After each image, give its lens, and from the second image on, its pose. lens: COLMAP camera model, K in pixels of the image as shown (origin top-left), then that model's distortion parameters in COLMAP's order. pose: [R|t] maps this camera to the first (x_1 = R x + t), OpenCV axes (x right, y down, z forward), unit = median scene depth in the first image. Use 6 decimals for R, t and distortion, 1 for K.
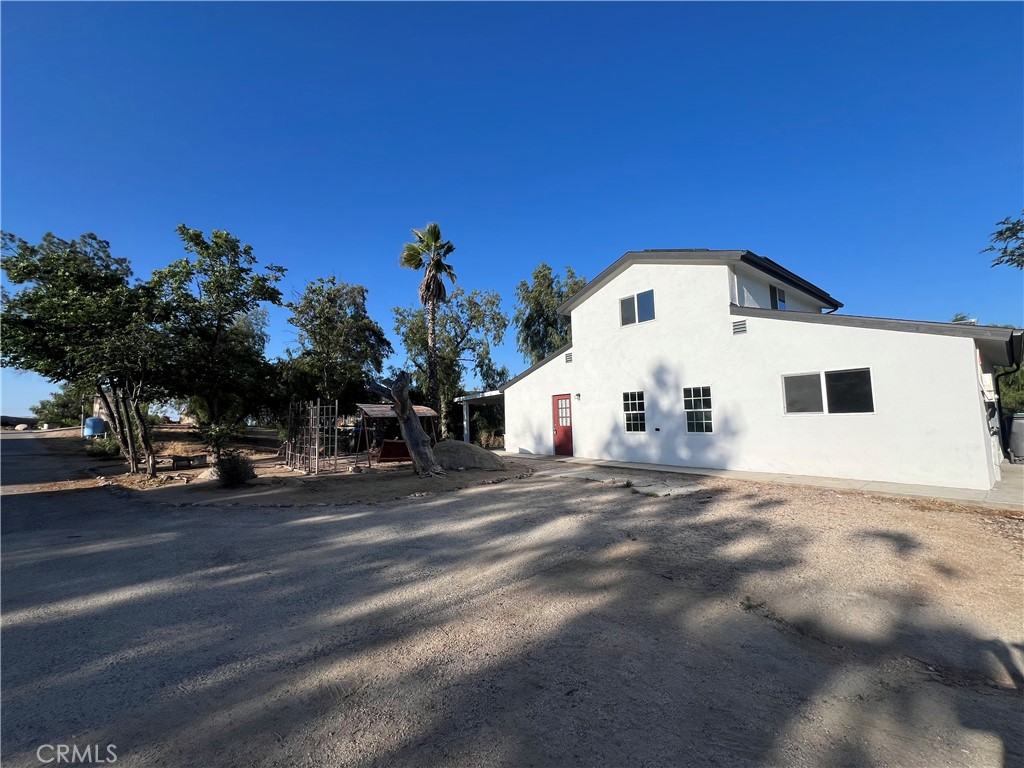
lens RADIAL K [[408.6, 0, 513.9], [0, 408.6, 386.2], [0, 0, 1]] dist [-0.000453, 0.000024]
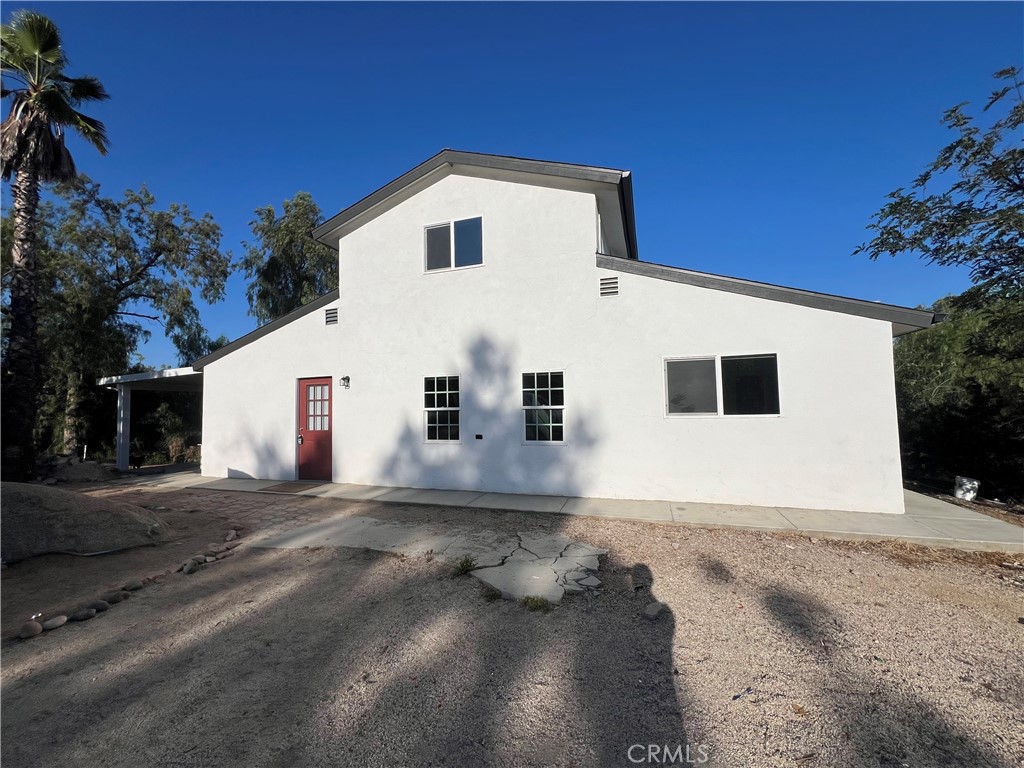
lens RADIAL K [[408.6, 0, 513.9], [0, 408.6, 386.2], [0, 0, 1]] dist [-0.000453, 0.000024]
pose [[0.845571, 0.042985, 0.532130, 0.053225], [-0.048301, 0.998825, -0.003934, 0.025307], [-0.531674, -0.022376, 0.846654, 0.405446]]
